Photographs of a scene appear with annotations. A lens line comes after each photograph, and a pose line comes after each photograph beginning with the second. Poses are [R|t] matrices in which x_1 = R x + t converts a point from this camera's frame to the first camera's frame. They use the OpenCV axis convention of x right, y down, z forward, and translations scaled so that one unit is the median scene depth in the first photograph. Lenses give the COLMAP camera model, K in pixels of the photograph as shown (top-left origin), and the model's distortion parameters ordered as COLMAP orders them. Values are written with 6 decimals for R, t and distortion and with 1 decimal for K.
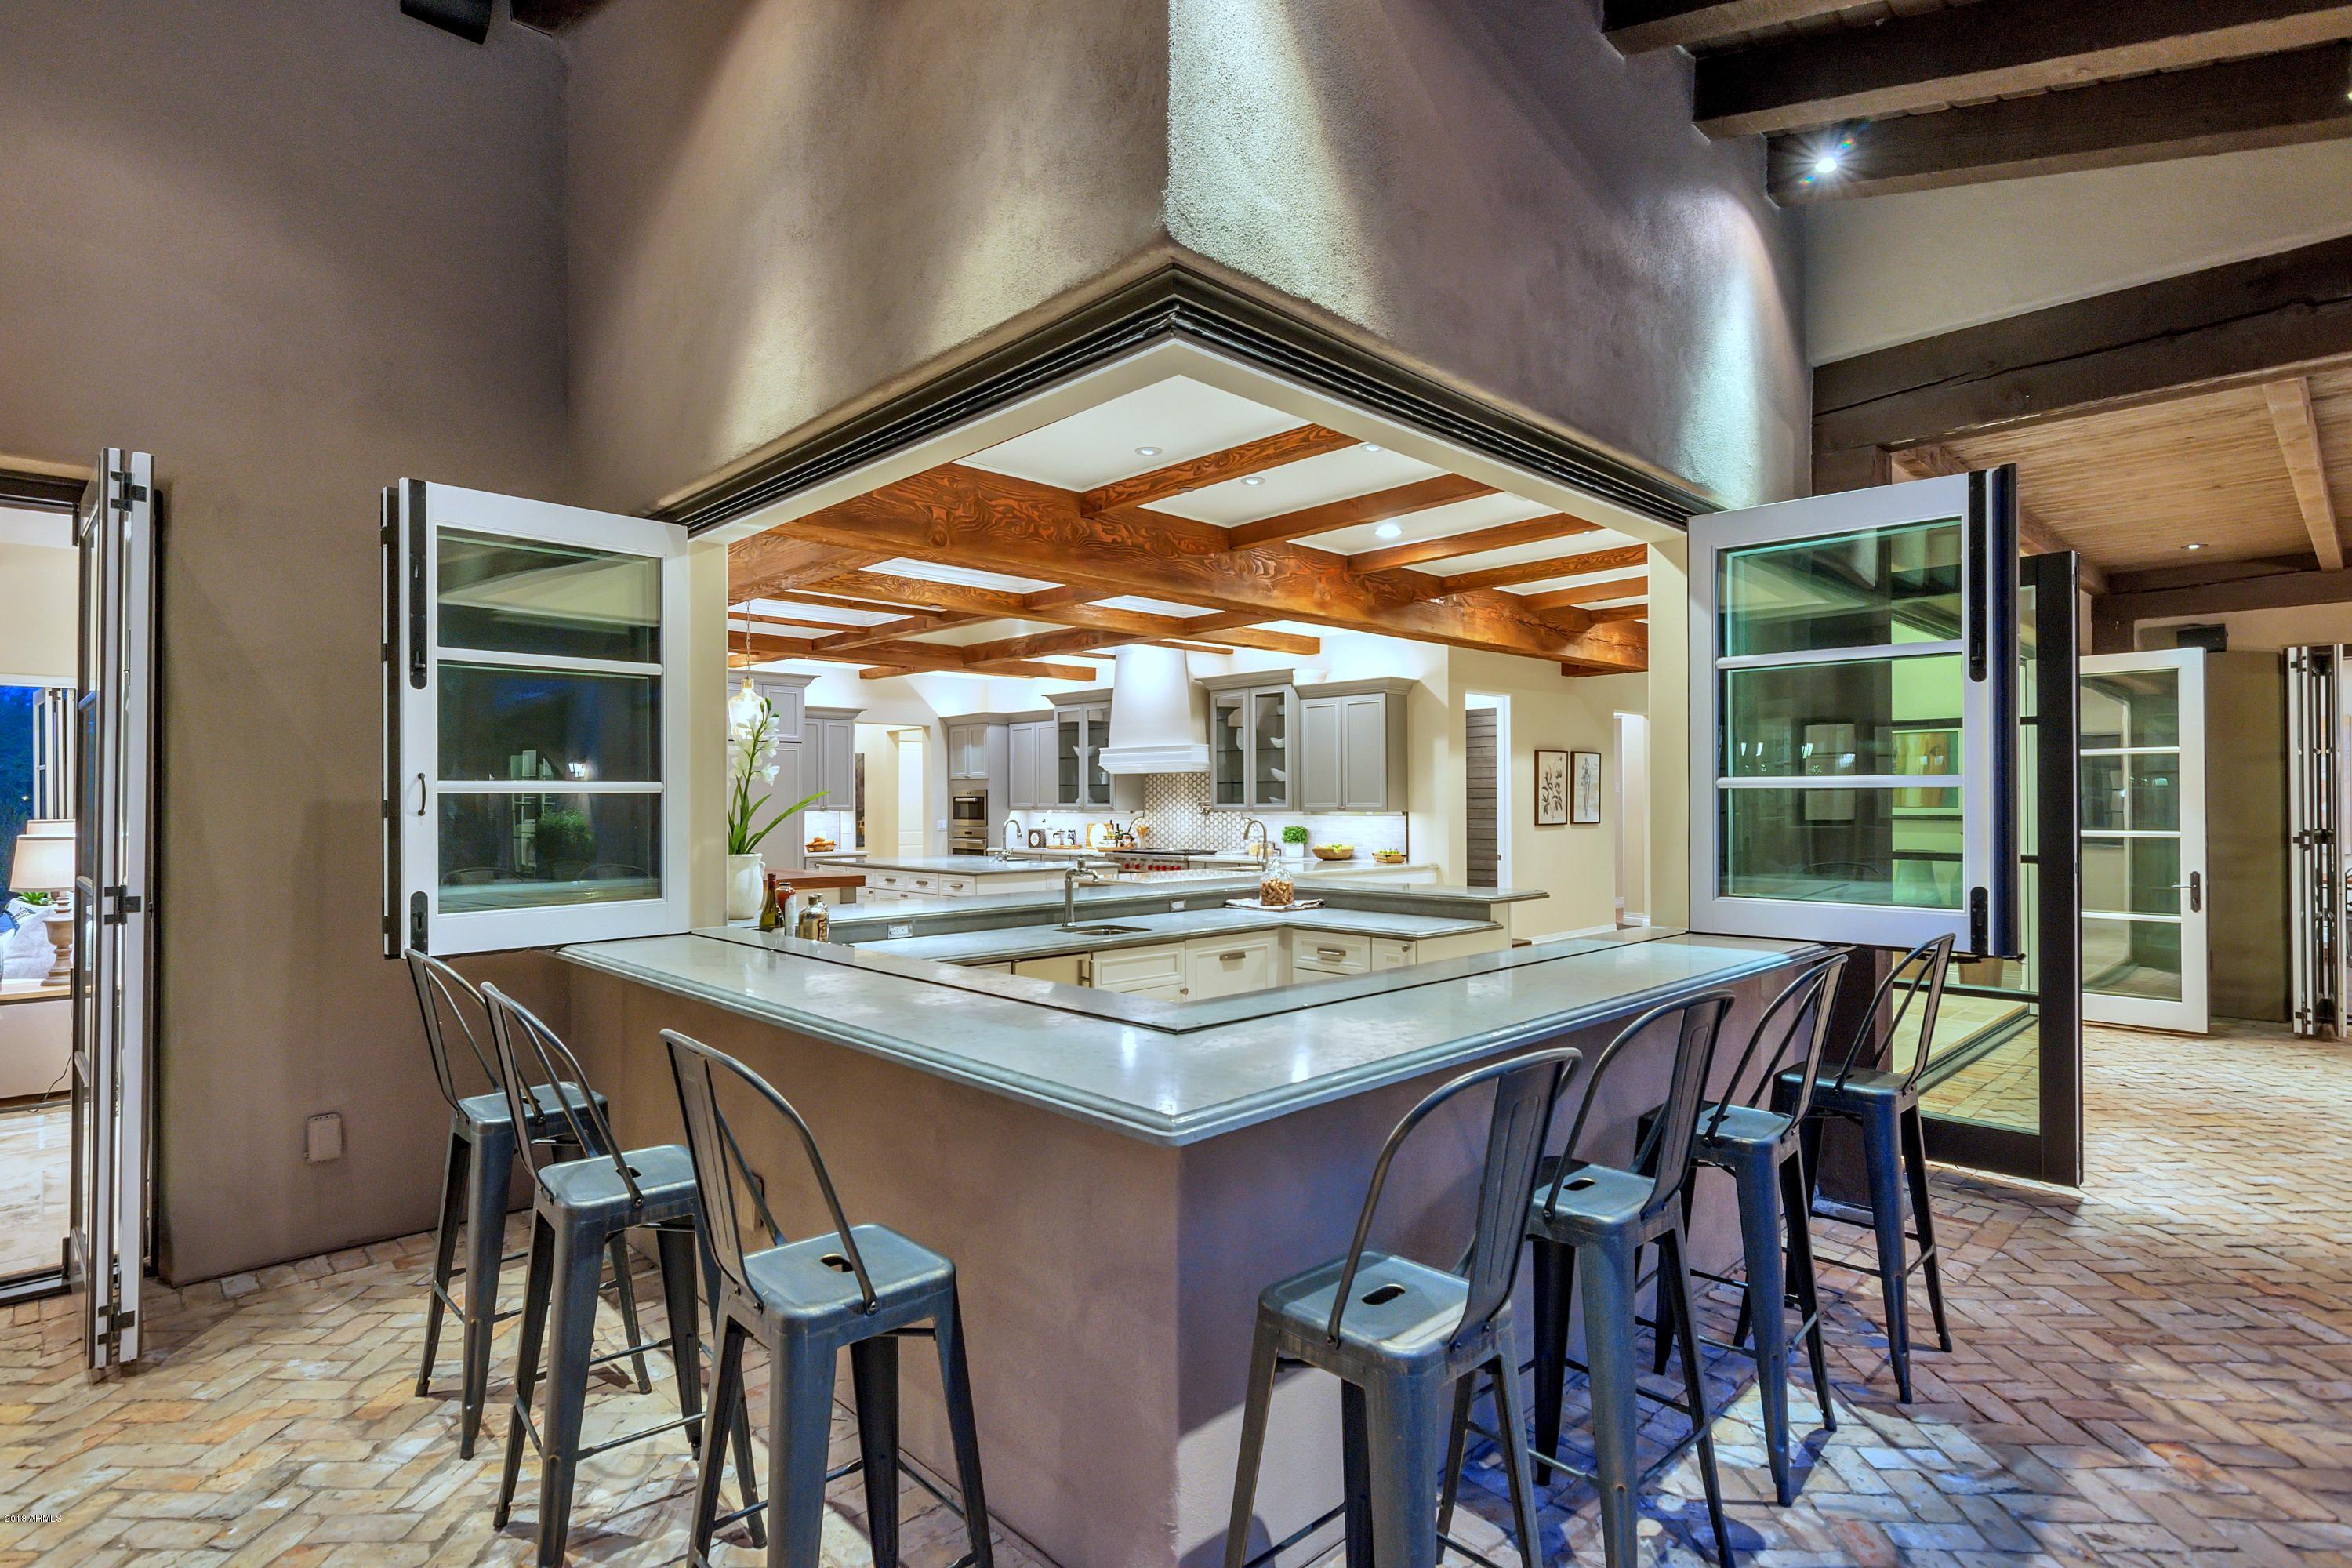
lens RADIAL K [[1177.8, 0, 1167.3], [0, 1177.8, 785.8], [0, 0, 1]] dist [0.000622, 0.000271]
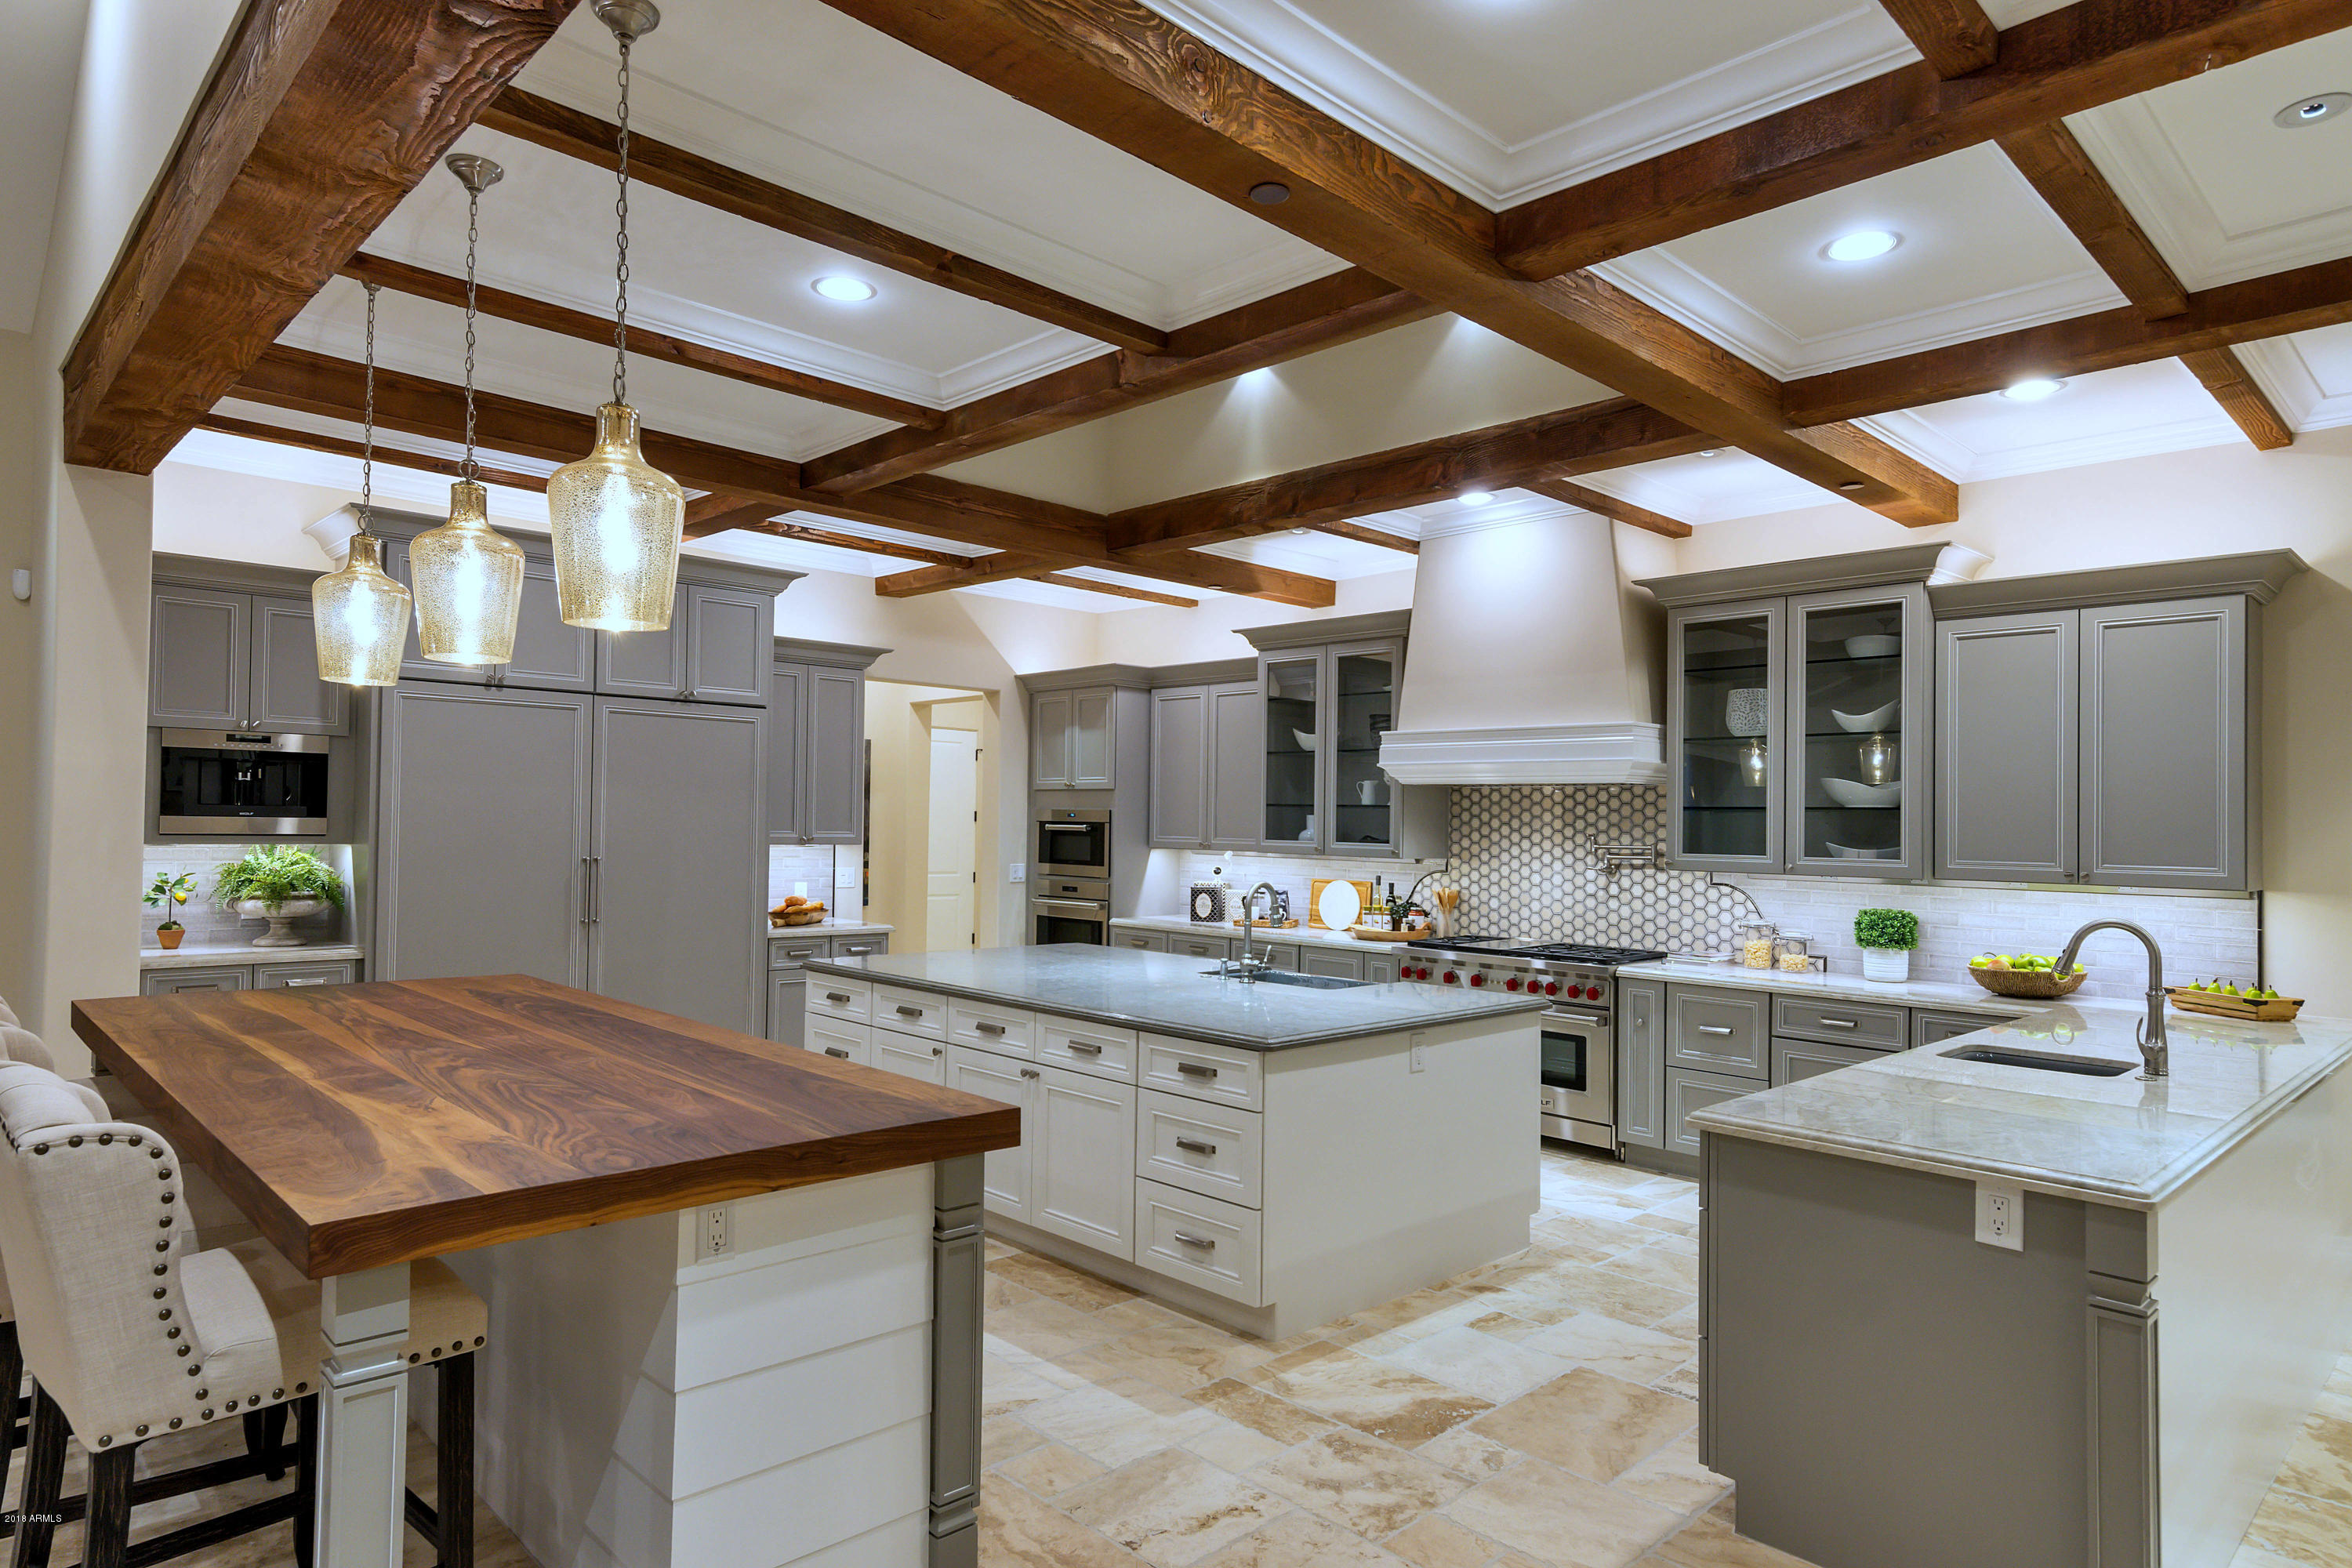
lens RADIAL K [[1306.8, 0, 1178.5], [0, 1306.8, 806.7], [0, 0, 1]] dist [0.006736, 0.000268]
pose [[0.999535, 0.022343, 0.020748, -0.143781], [-0.022373, 0.999749, 0.001252, 0.000474], [-0.020715, -0.001716, 0.999784, 0.434676]]
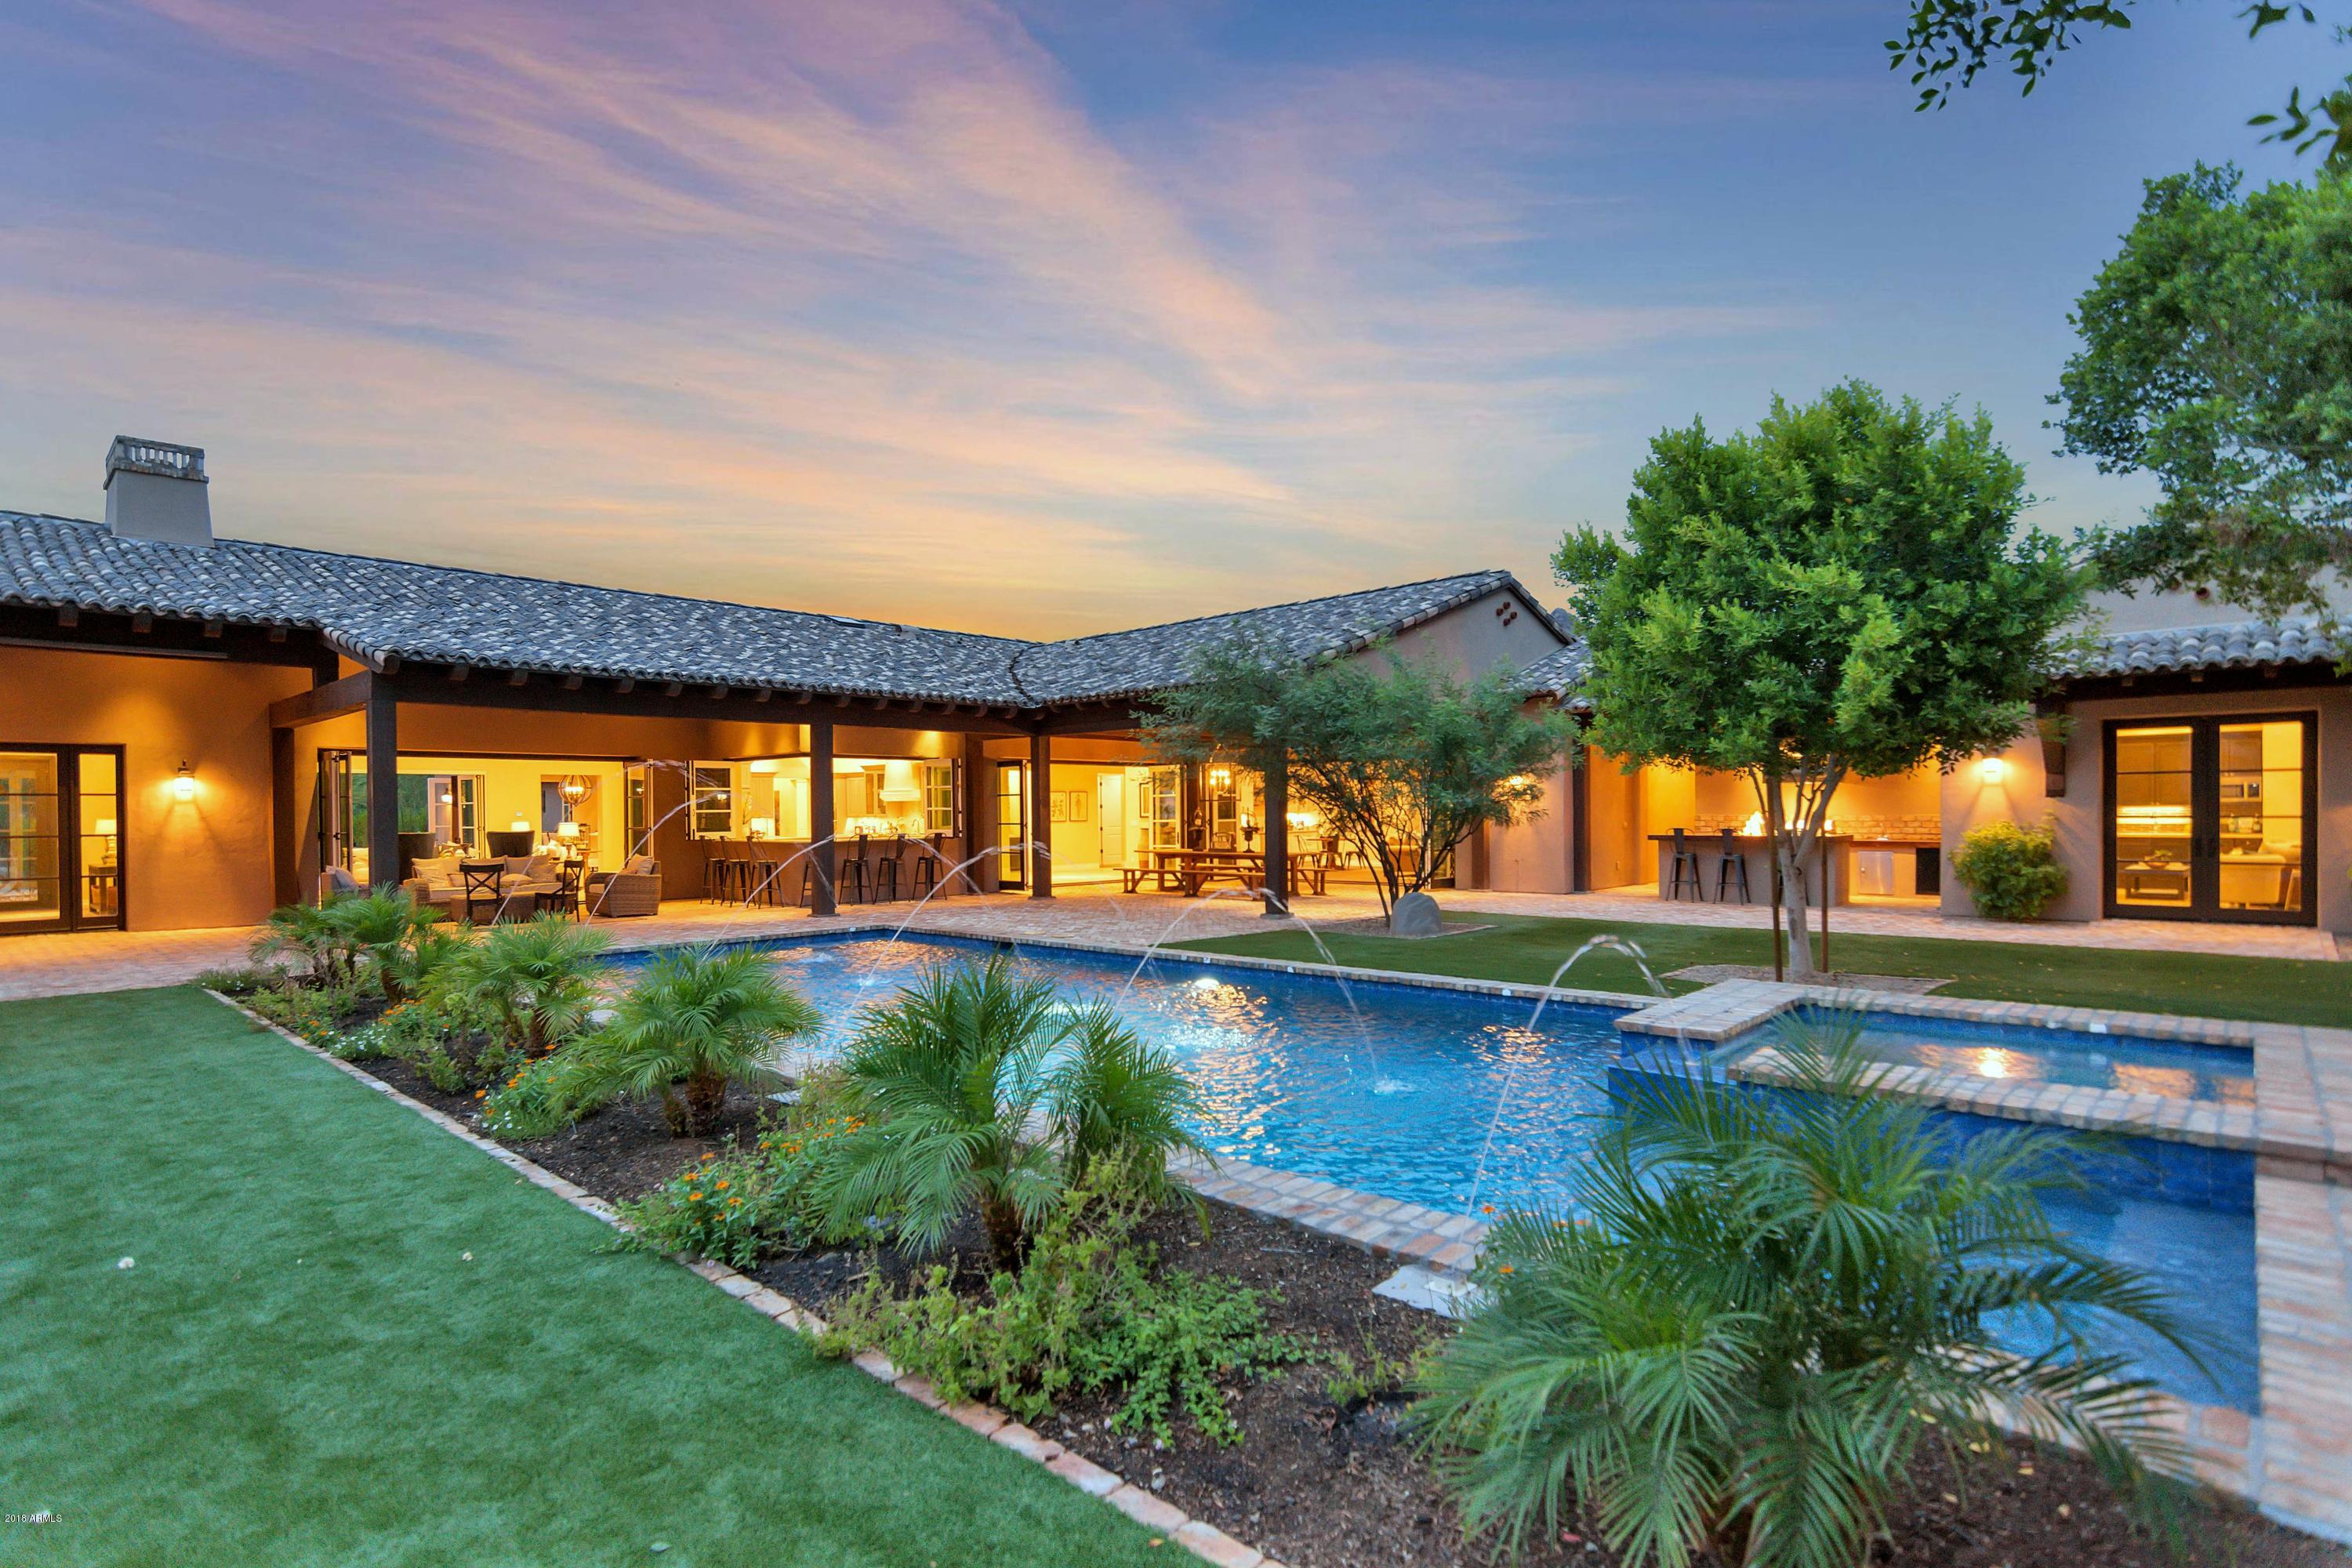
lens RADIAL K [[1177.8, 0, 1175.2], [0, 1177.8, 807.4], [0, 0, 1]] dist [0.000622, 0.000271]
pose [[0.998107, -0.007749, 0.061005, 0.363384], [0.007124, 0.999920, 0.010443, -0.017224], [-0.061082, -0.009989, 0.998083, -1.292969]]
